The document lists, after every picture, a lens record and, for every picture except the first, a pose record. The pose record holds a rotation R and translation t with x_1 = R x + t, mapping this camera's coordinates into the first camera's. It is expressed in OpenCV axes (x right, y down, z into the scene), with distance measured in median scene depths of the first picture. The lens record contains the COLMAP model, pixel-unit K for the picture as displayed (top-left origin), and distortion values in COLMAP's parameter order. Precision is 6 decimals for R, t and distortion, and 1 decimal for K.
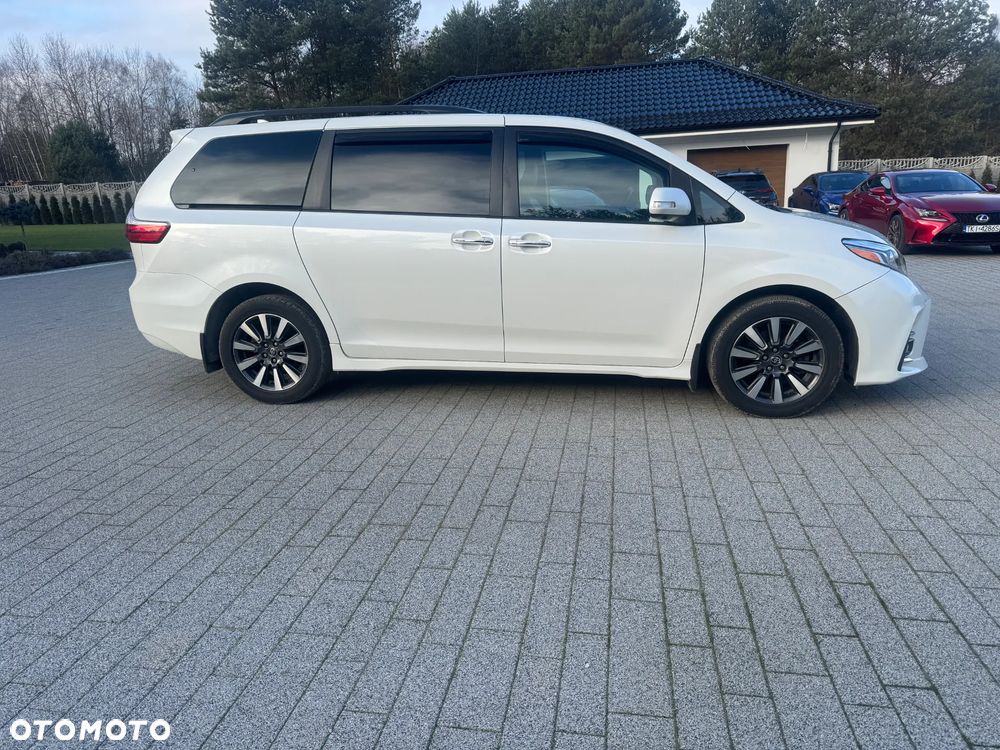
lens RADIAL K [[700.9, 0, 510.4], [0, 700.9, 376.4], [0, 0, 1]] dist [0.002514, -0.004498]
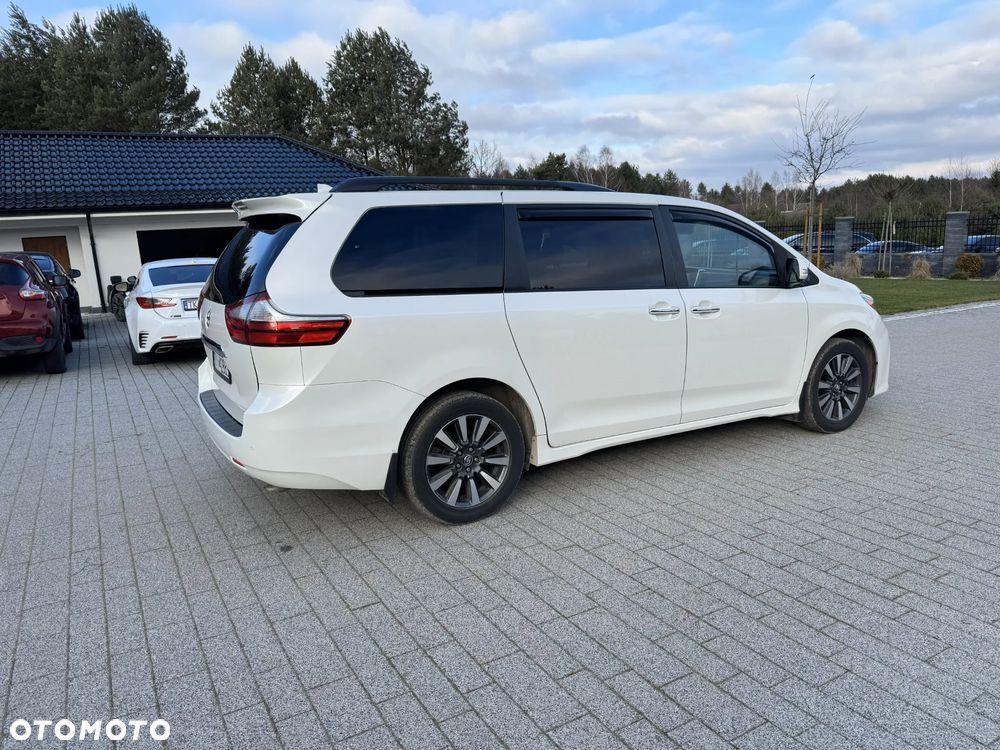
lens RADIAL K [[697.7, 0, 500.0], [0, 697.7, 375.0], [0, 0, 1]] dist [0.050742, -0.060297]
pose [[0.777703, -0.116951, 0.617657, -0.852764], [0.179174, 0.983025, -0.039469, -0.099331], [-0.602557, 0.141364, 0.785456, 0.333929]]
